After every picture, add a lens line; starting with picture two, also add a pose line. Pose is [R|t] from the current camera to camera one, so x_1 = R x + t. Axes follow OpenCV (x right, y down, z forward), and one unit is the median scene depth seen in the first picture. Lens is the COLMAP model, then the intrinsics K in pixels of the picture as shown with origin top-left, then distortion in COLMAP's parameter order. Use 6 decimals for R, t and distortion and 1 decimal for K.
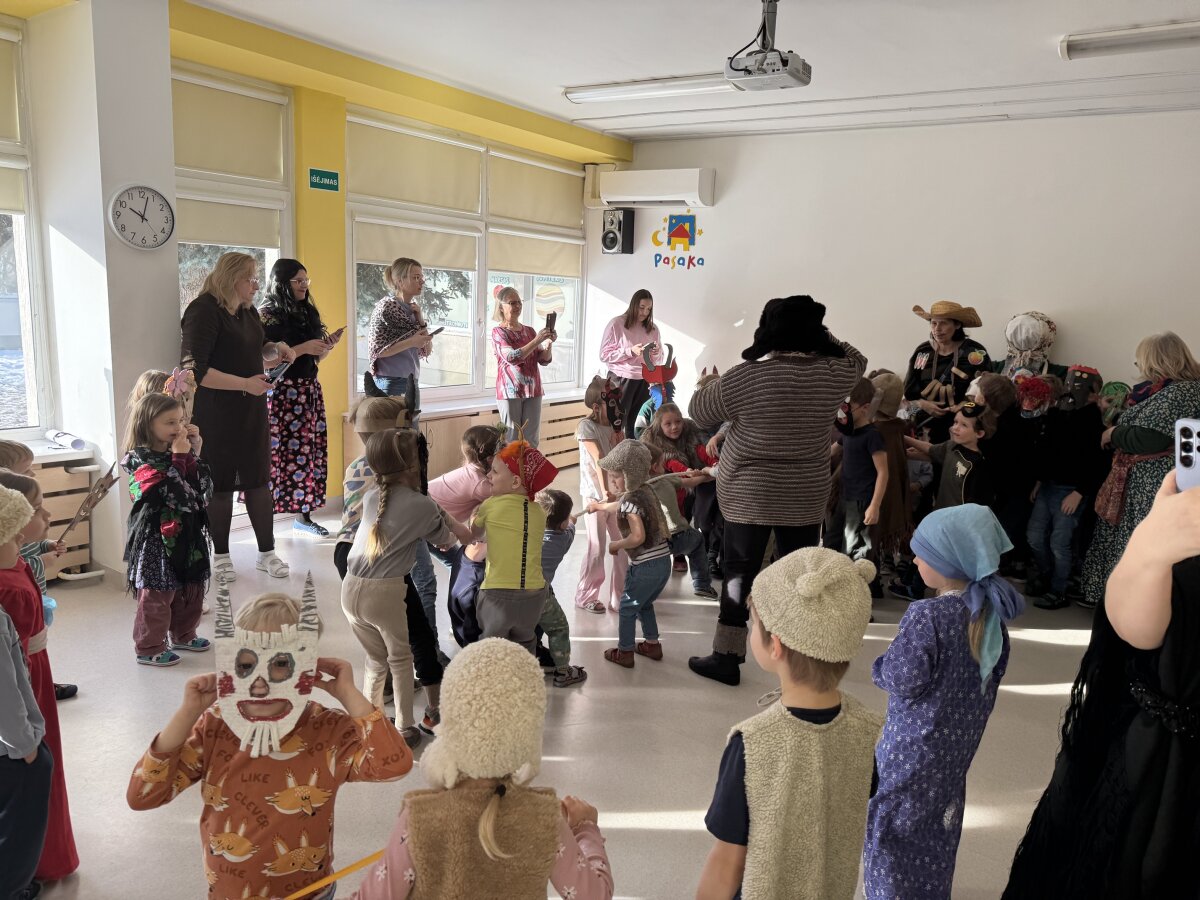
lens RADIAL K [[843.6, 0, 600.0], [0, 843.6, 450.0], [0, 0, 1]] dist [0.047036, -0.001674]
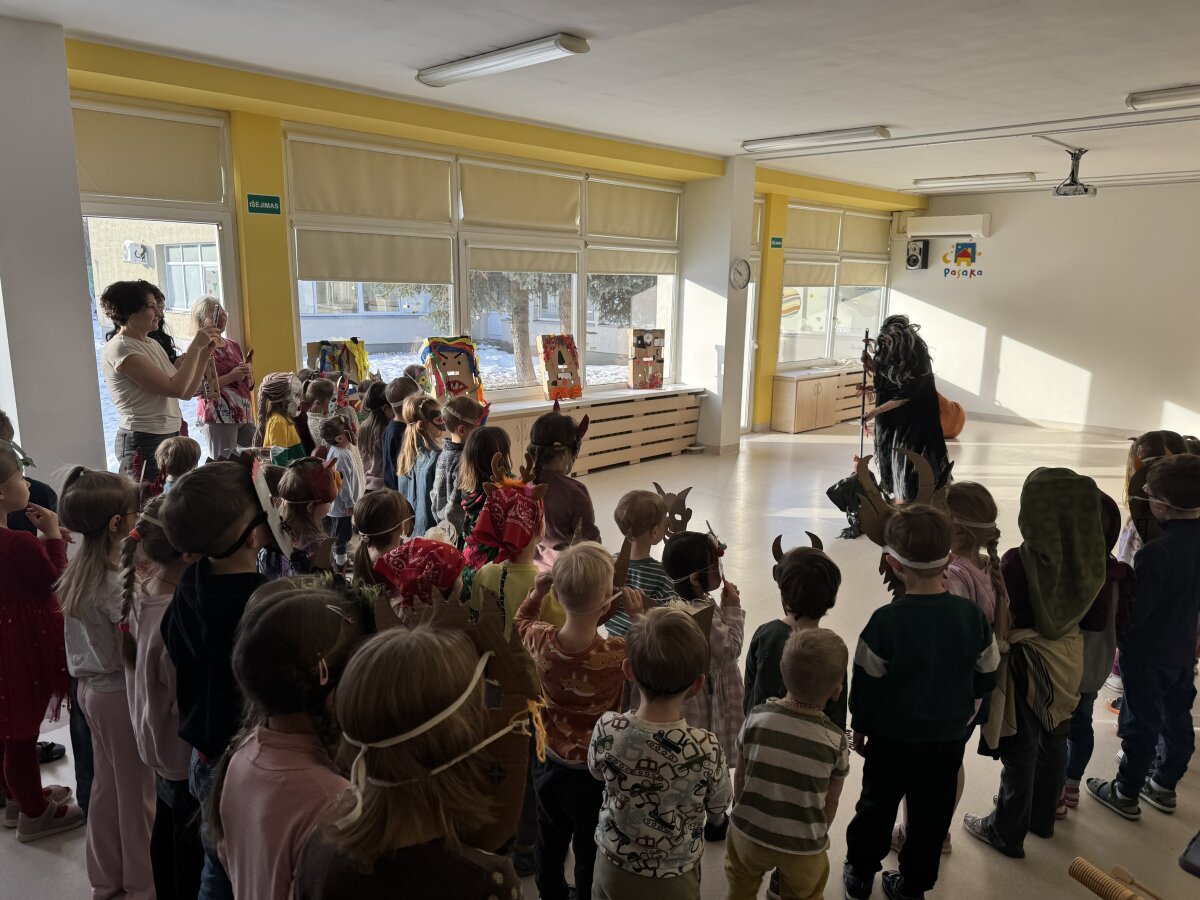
lens RADIAL K [[843.6, 0, 600.0], [0, 843.6, 450.0], [0, 0, 1]] dist [0.047036, -0.001674]
pose [[0.986365, -0.008666, -0.164345, -0.308868], [0.009780, 0.999934, 0.005971, 0.084023], [0.164283, -0.007496, 0.986385, -0.646530]]
